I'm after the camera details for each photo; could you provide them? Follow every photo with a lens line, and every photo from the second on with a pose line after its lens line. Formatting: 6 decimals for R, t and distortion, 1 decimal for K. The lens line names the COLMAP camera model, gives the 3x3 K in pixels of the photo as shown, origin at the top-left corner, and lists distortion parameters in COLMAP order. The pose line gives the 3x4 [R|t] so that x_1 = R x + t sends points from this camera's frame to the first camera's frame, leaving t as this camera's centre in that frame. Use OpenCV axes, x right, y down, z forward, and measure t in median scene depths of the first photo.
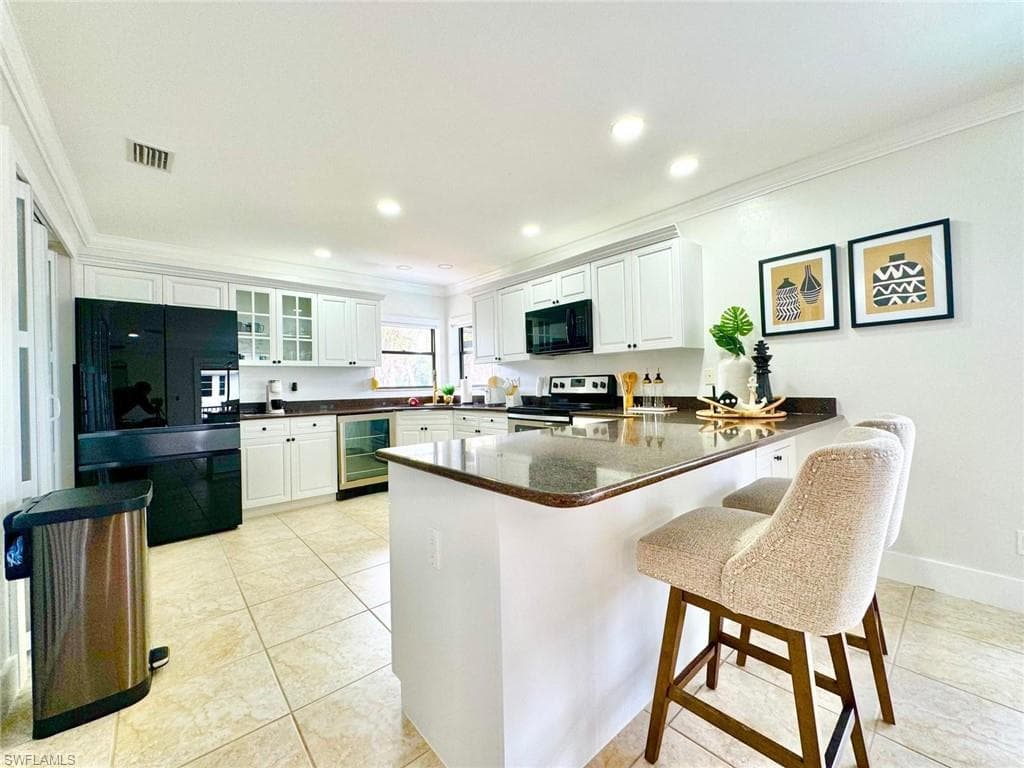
lens RADIAL K [[406.1, 0, 510.6], [0, 406.1, 382.2], [0, 0, 1]] dist [-0.007474, -0.000474]
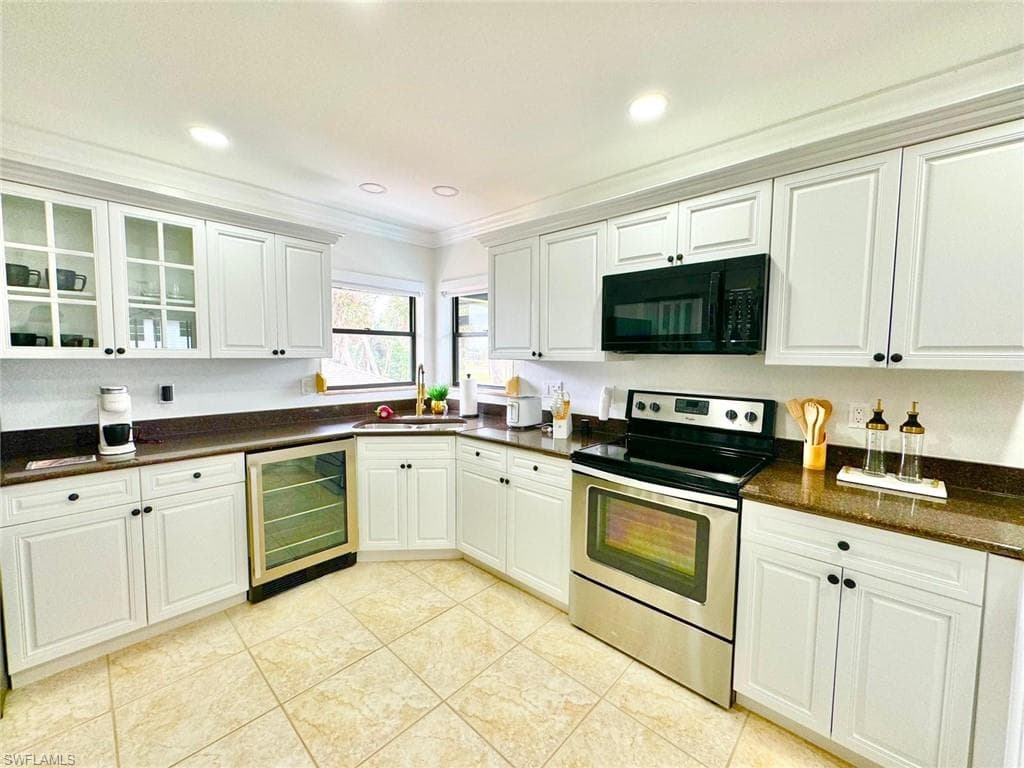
lens RADIAL K [[406.1, 0, 514.8], [0, 406.1, 383.7], [0, 0, 1]] dist [-0.007474, -0.000474]
pose [[0.993499, 0.023619, 0.111363, -0.129694], [-0.031780, 0.996891, 0.072093, -0.057381], [-0.109314, -0.075163, 0.991161, 0.419405]]
